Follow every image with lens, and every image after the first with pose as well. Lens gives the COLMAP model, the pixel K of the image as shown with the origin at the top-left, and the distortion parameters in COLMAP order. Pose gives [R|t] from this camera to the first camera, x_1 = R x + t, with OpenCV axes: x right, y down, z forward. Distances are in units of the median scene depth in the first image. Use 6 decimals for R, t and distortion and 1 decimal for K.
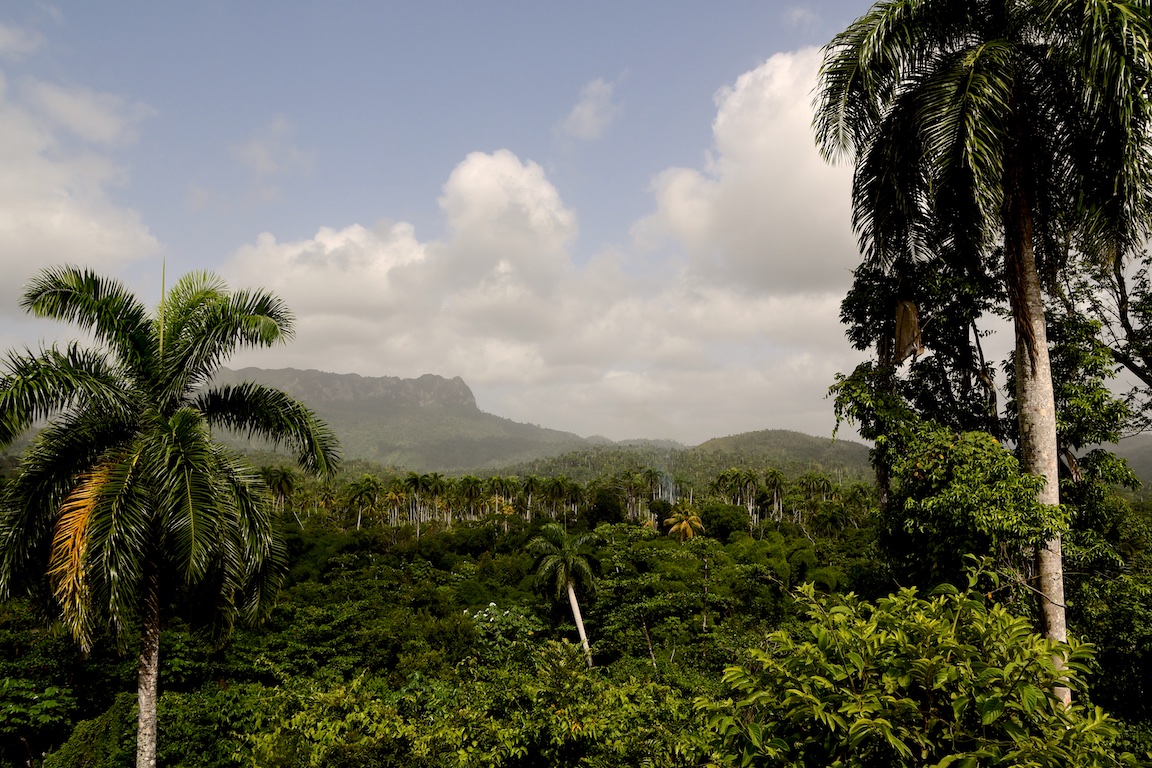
lens RADIAL K [[897.7, 0, 572.0], [0, 897.7, 388.0], [0, 0, 1]] dist [-0.143936, 0.125635]
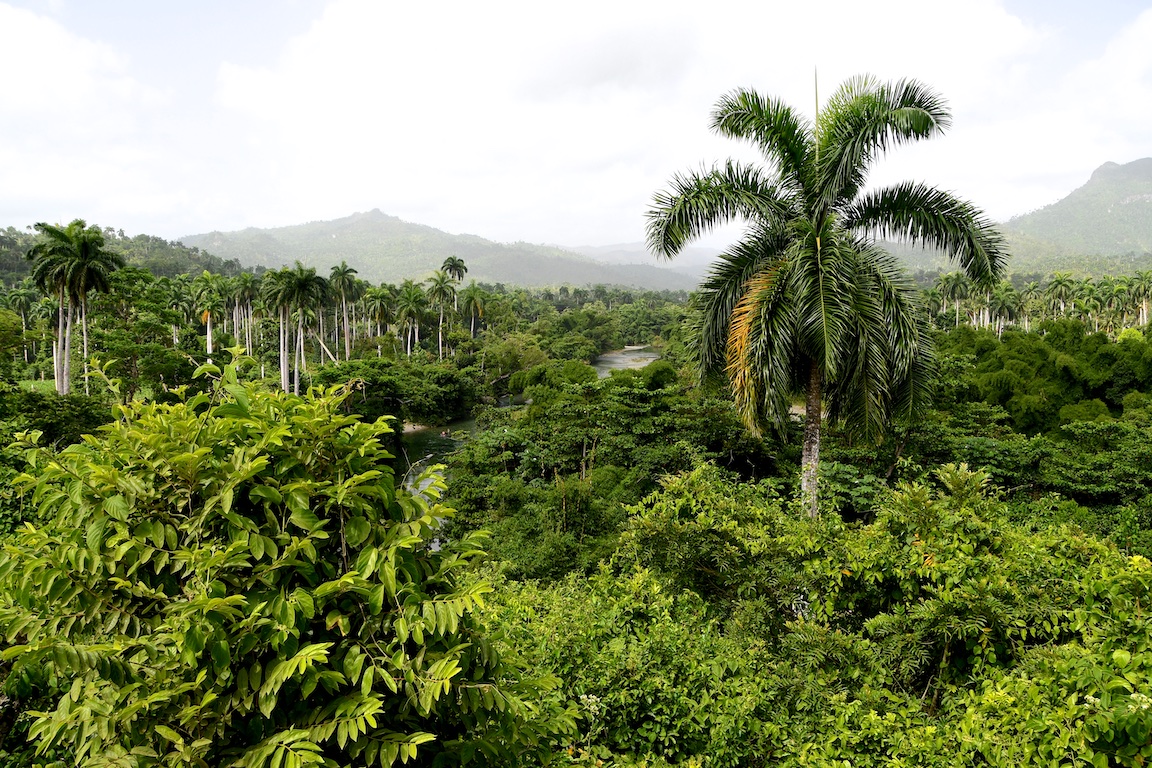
lens RADIAL K [[897.7, 0, 572.0], [0, 897.7, 388.0], [0, 0, 1]] dist [-0.143936, 0.125635]
pose [[0.590672, 0.075306, -0.803390, 0.192741], [0.100604, 0.980994, 0.165920, 0.018840], [0.800616, -0.178829, 0.571869, 0.138508]]
